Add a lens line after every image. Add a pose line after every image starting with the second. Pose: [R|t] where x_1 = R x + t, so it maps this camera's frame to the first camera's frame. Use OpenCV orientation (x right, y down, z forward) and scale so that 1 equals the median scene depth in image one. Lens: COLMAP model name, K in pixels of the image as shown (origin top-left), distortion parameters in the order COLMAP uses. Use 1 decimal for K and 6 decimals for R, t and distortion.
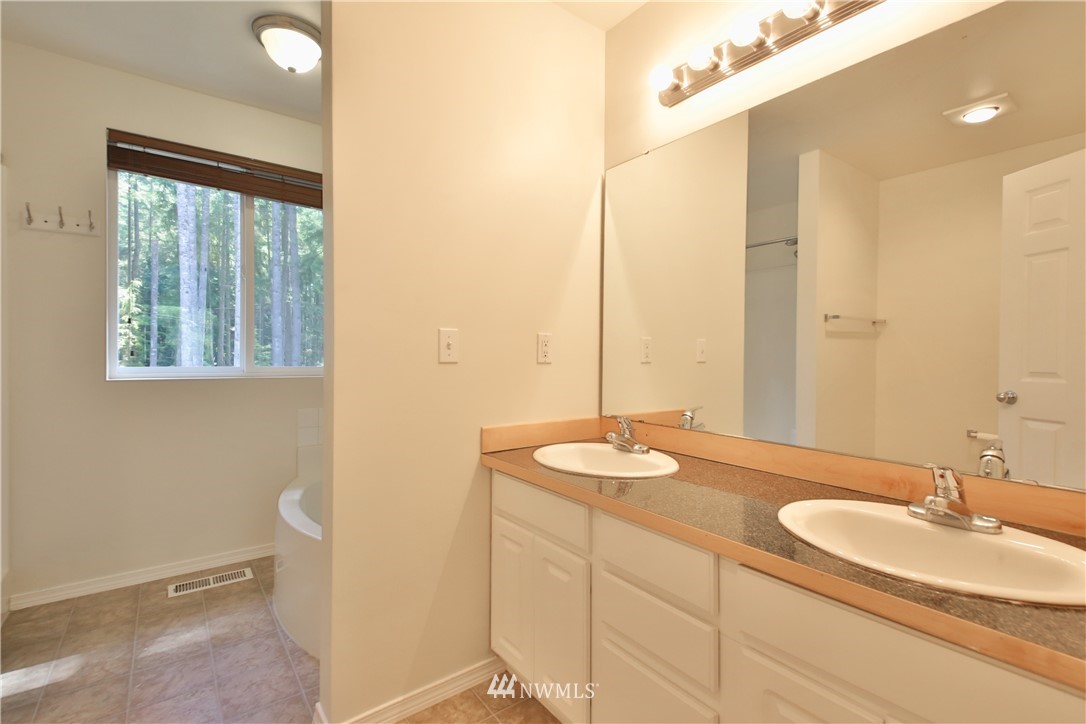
lens RADIAL K [[491.4, 0, 540.5], [0, 491.4, 365.8], [0, 0, 1]] dist [-0.001919, -0.001292]
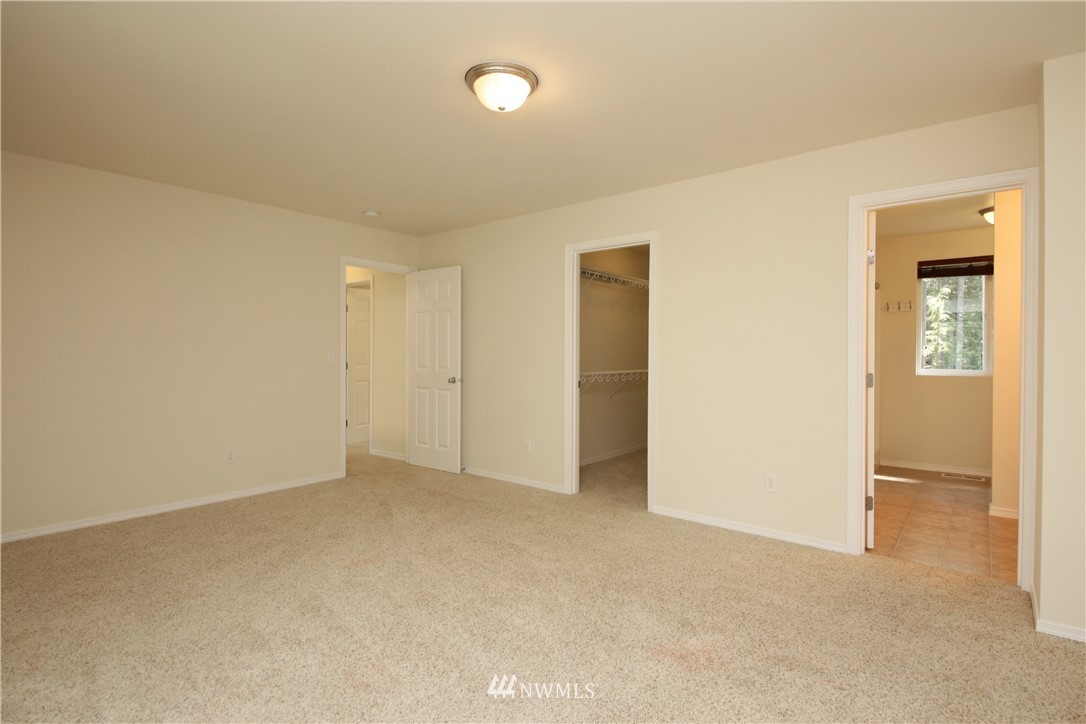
lens RADIAL K [[550.5, 0, 539.9], [0, 550.5, 363.5], [0, 0, 1]] dist [0.001128, -0.000672]
pose [[0.242182, 0.000132, -0.970231, 0.093083], [-0.014537, 0.999888, -0.003492, 0.001093], [0.970122, 0.014950, 0.242157, -0.104269]]
